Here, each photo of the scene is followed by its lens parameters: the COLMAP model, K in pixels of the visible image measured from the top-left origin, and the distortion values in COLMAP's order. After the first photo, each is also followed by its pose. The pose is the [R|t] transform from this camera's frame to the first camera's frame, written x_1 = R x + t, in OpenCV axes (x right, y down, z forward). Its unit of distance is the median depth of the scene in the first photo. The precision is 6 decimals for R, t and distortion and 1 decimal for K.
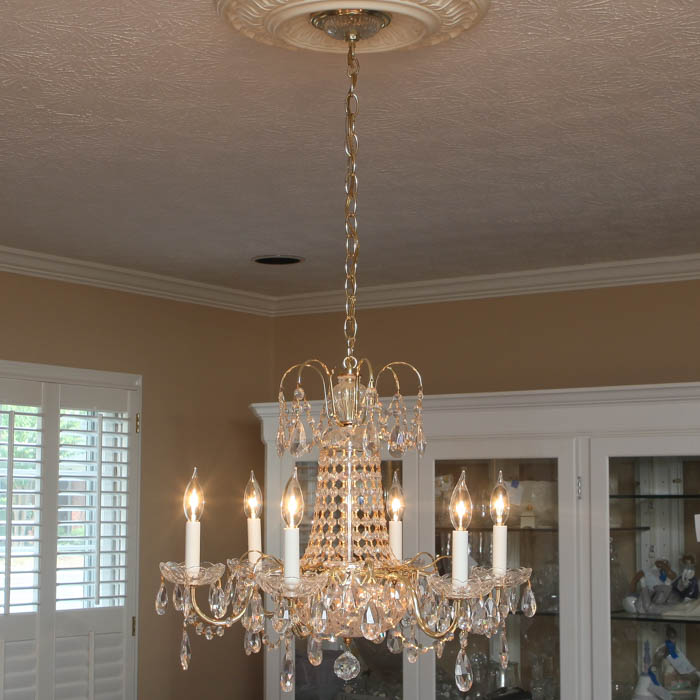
lens RADIAL K [[1529.9, 0, 350.0], [0, 1529.9, 350.0], [0, 0, 1]] dist [-0.015122, 0.047430]
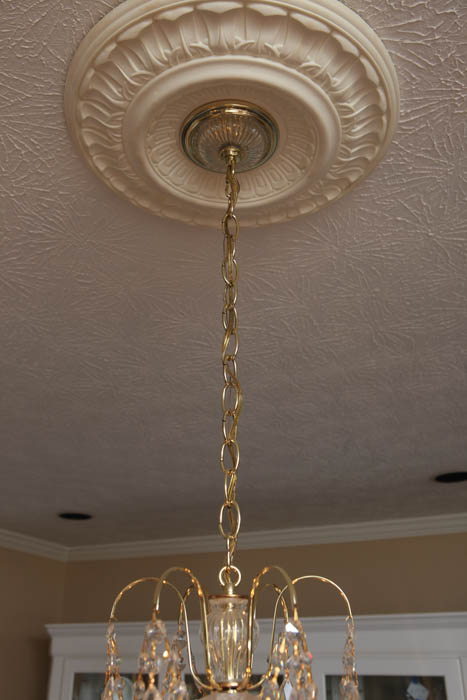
lens RADIAL K [[696.5, 0, 233.5], [0, 696.5, 350.0], [0, 0, 1]] dist [-0.005627, 0.002562]
pose [[0.982341, 0.080040, 0.169112, -0.052497], [-0.019811, 0.943290, -0.331378, 0.014906], [-0.186045, 0.322176, 0.928219, 0.698097]]
